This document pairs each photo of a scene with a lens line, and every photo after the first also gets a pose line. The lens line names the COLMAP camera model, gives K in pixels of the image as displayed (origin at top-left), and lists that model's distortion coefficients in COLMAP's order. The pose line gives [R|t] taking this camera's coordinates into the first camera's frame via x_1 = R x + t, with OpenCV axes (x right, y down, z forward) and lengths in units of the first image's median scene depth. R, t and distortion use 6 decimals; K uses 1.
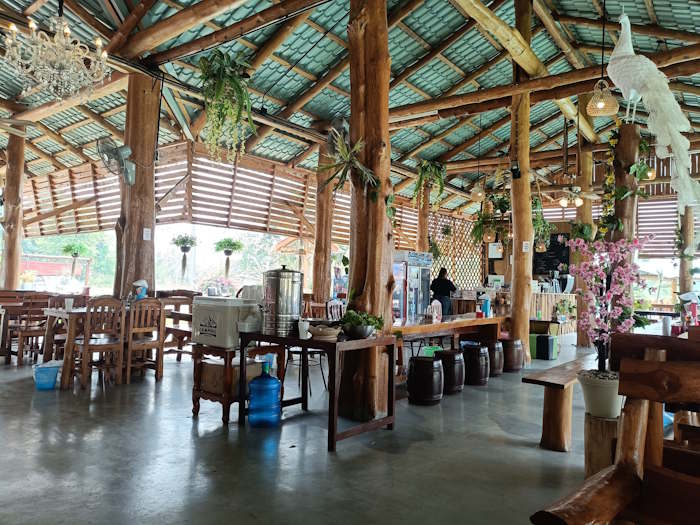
lens RADIAL K [[517.8, 0, 349.8], [0, 517.8, 261.8], [0, 0, 1]] dist [0.021372, -0.000485]
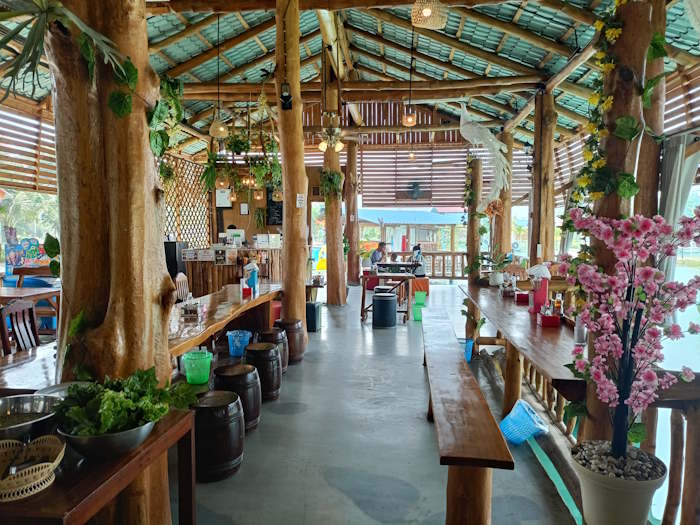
lens RADIAL K [[517.8, 0, 347.2], [0, 517.8, 267.7], [0, 0, 1]] dist [0.021372, -0.000485]
pose [[0.848151, -0.064339, 0.525833, -0.018121], [-0.000131, 0.992572, 0.121659, -0.023668], [-0.529755, -0.103254, 0.841842, 0.295608]]
